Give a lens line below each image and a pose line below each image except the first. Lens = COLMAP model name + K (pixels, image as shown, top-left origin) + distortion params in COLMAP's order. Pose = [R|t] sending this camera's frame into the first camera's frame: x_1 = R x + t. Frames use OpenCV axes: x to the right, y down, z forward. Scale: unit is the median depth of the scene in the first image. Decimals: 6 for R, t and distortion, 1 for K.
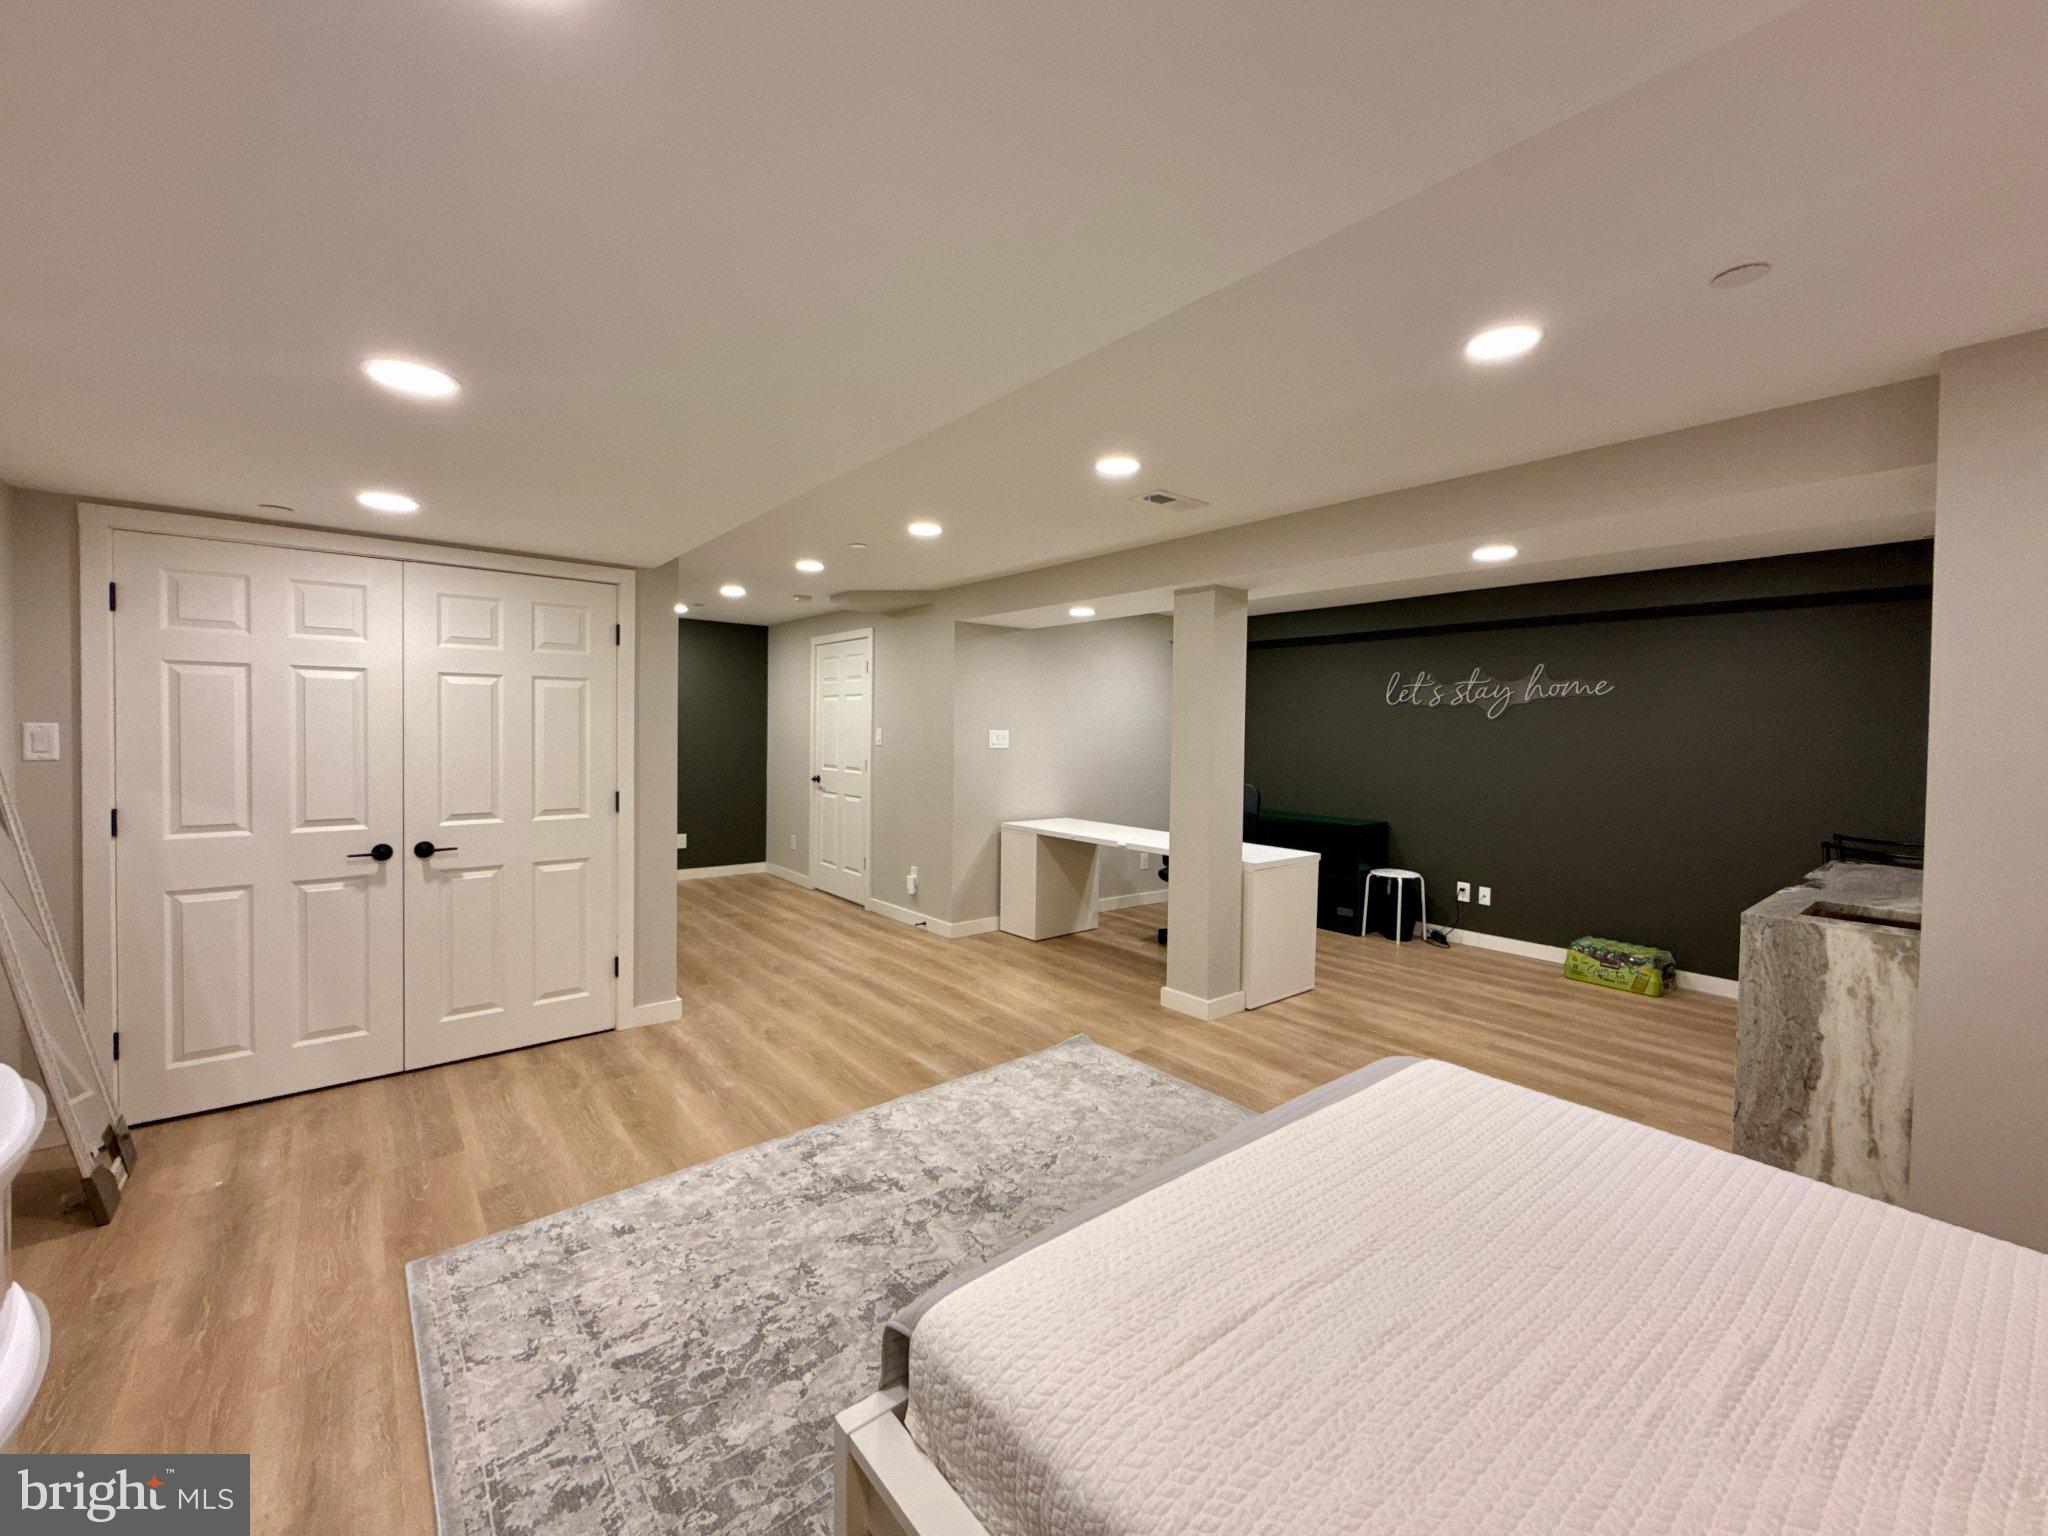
lens RADIAL K [[819.3, 0, 1024.0], [0, 819.3, 768.0], [0, 0, 1]] dist [-0.001422, -0.000262]
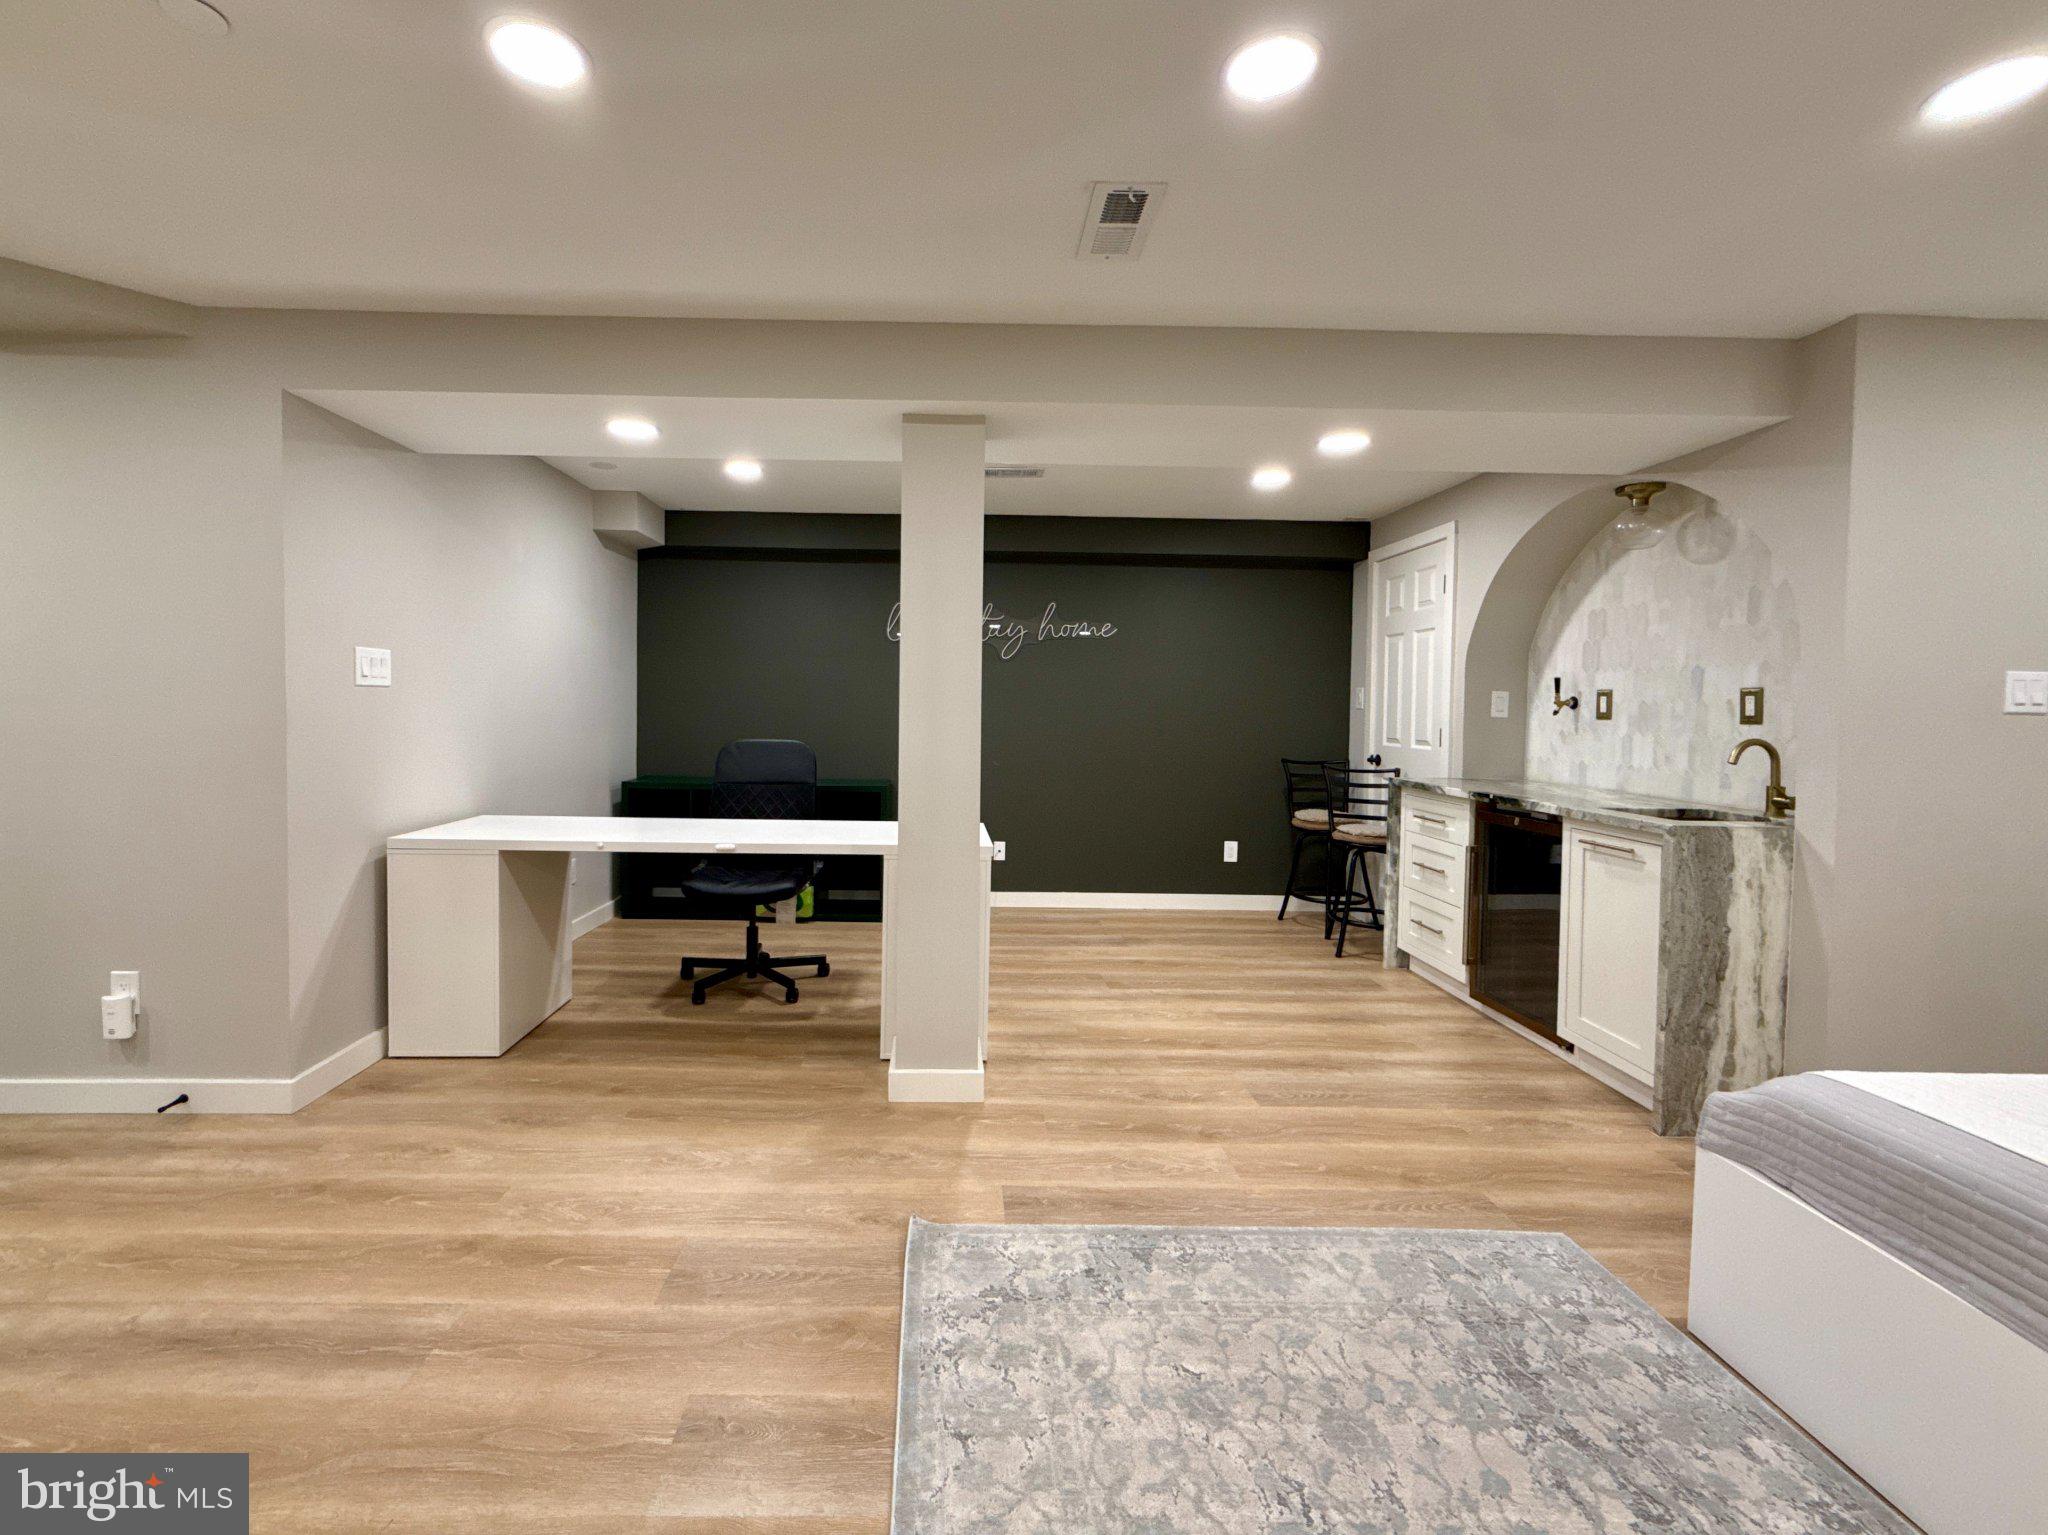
lens RADIAL K [[856.4, 0, 956.0], [0, 856.4, 741.7], [0, 0, 1]] dist [0.000195, -0.000040]
pose [[0.628407, -0.038277, 0.776942, -0.293819], [0.030891, 0.999229, 0.024243, 0.010681], [-0.777271, 0.008766, 0.629105, 0.583525]]
